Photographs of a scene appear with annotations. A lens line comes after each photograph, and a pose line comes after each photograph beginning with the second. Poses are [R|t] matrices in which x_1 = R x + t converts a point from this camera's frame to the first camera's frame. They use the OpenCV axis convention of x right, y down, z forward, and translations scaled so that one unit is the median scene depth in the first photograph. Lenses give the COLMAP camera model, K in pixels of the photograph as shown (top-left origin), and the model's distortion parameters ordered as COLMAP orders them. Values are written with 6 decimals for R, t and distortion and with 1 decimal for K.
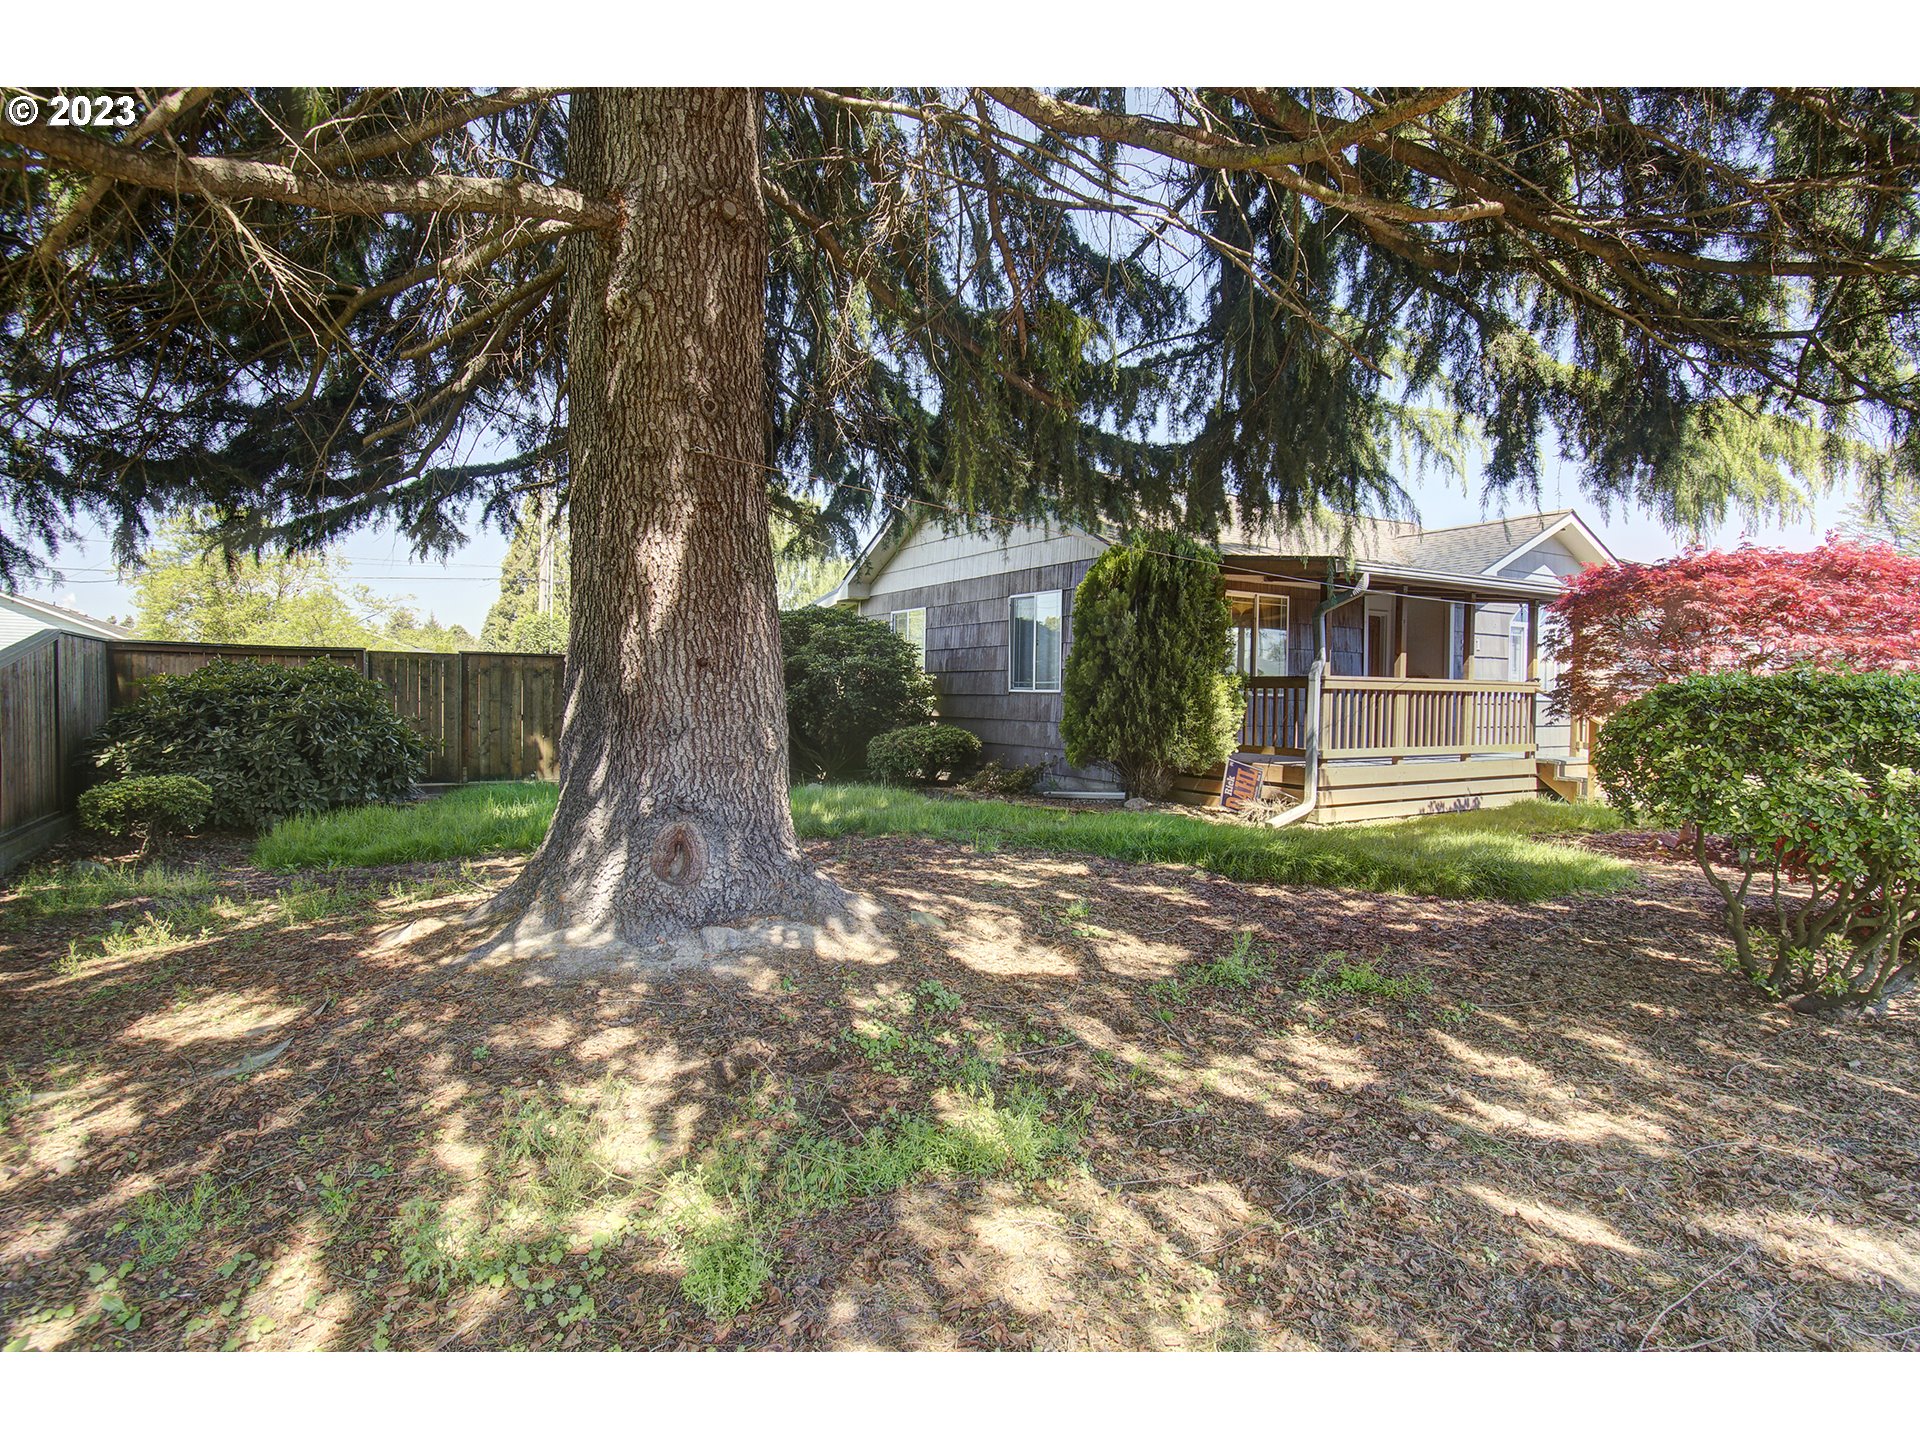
lens RADIAL K [[1016.4, 0, 966.4], [0, 1016.4, 731.6], [0, 0, 1]] dist [-0.022109, 0.000396]
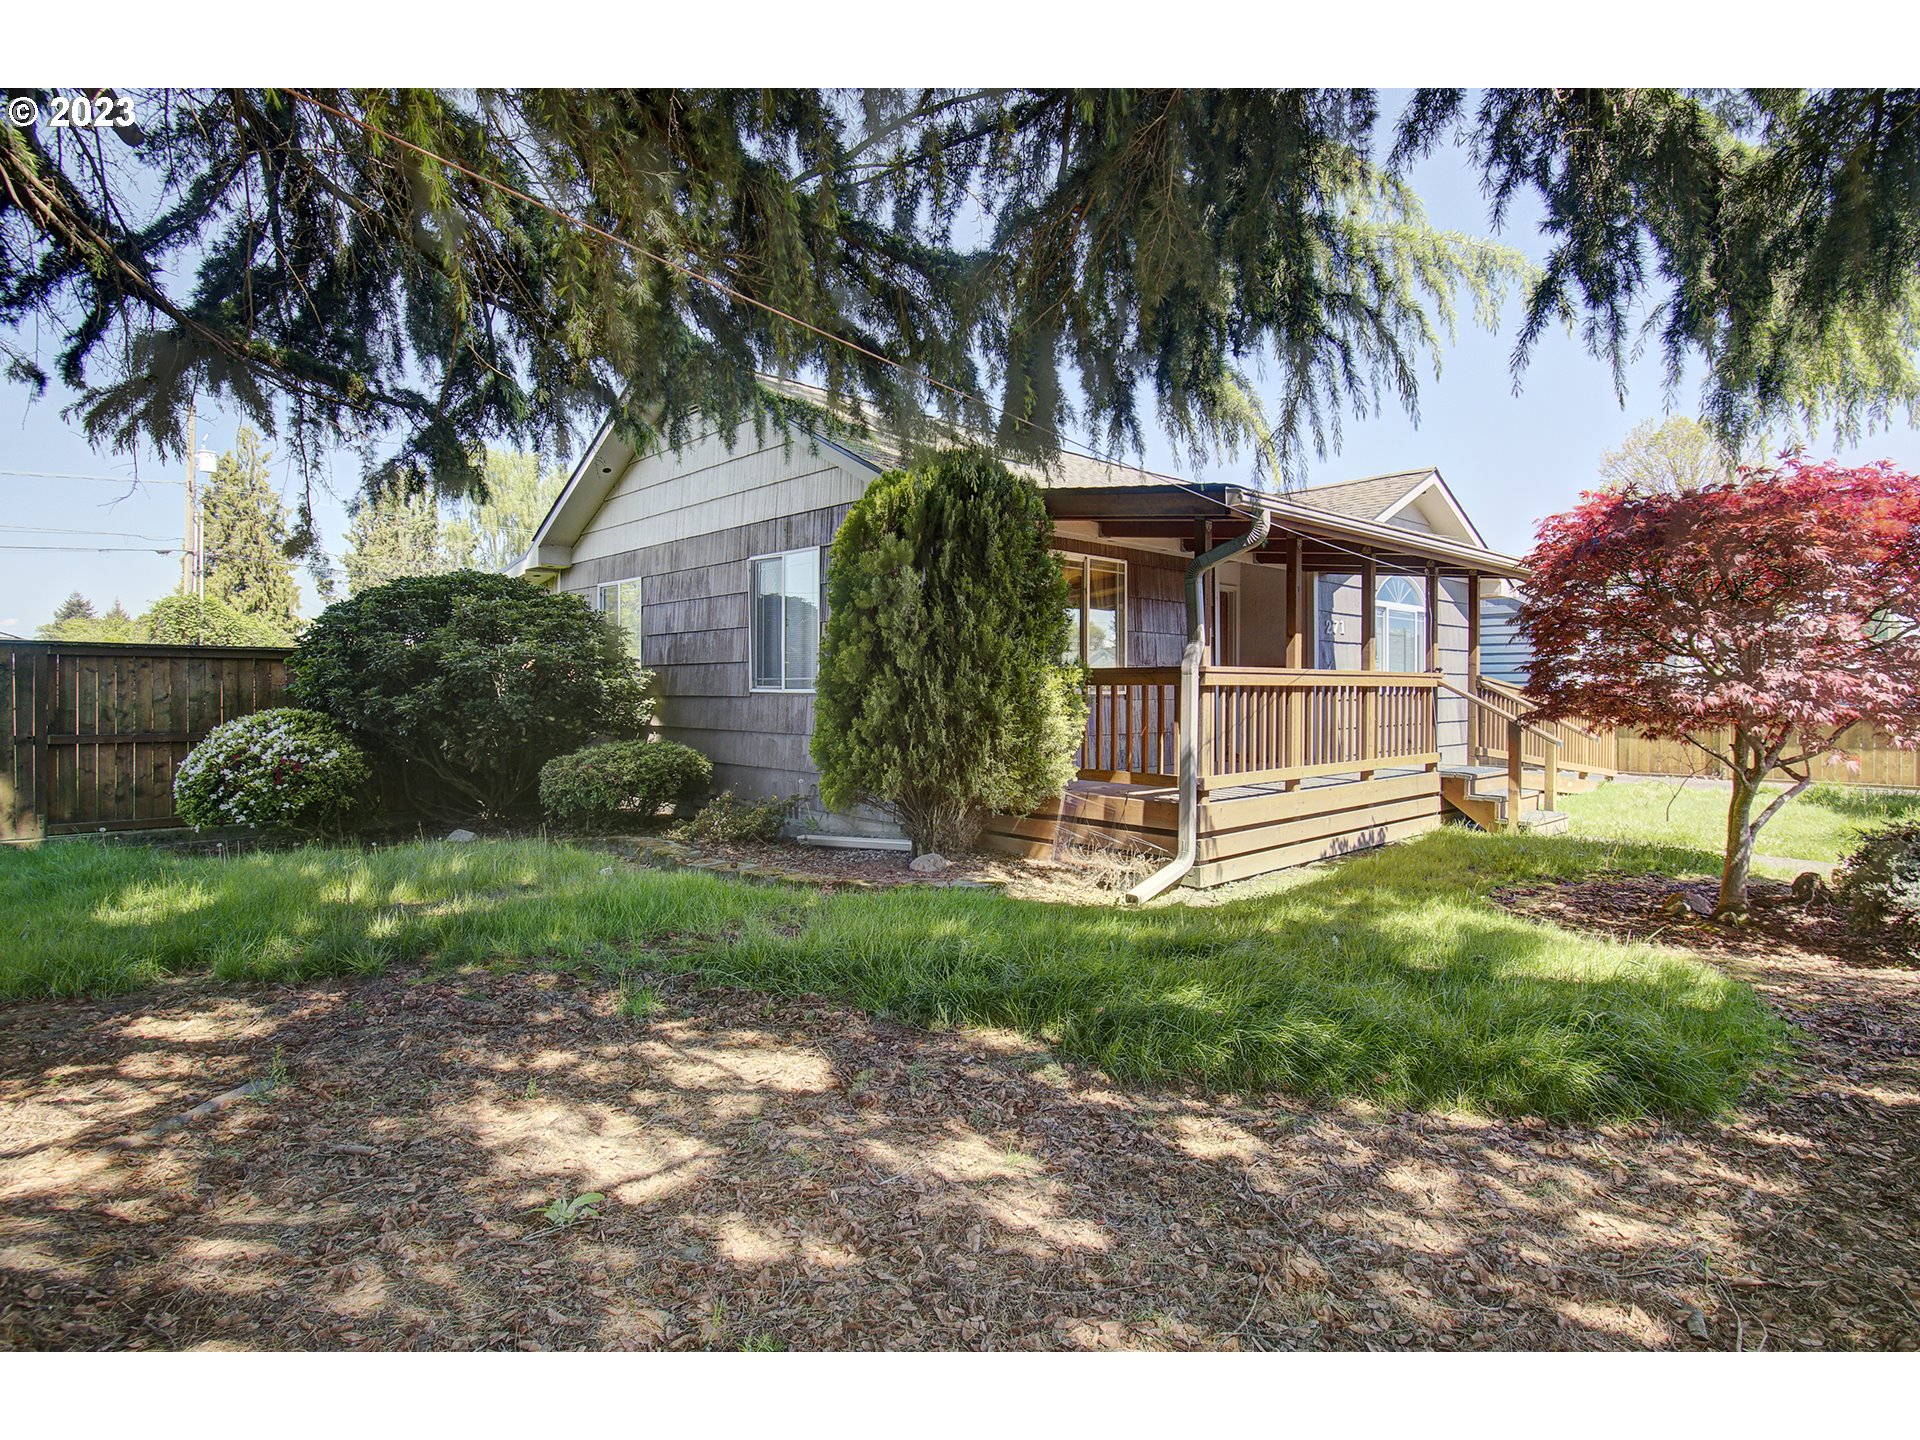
lens RADIAL K [[1016.4, 0, 962.1], [0, 1016.4, 702.4], [0, 0, 1]] dist [-0.022109, 0.000396]
pose [[0.980888, -0.012466, 0.194174, 0.063330], [0.016937, 0.999628, -0.021384, -0.018497], [-0.193835, 0.024264, 0.980734, 0.354558]]
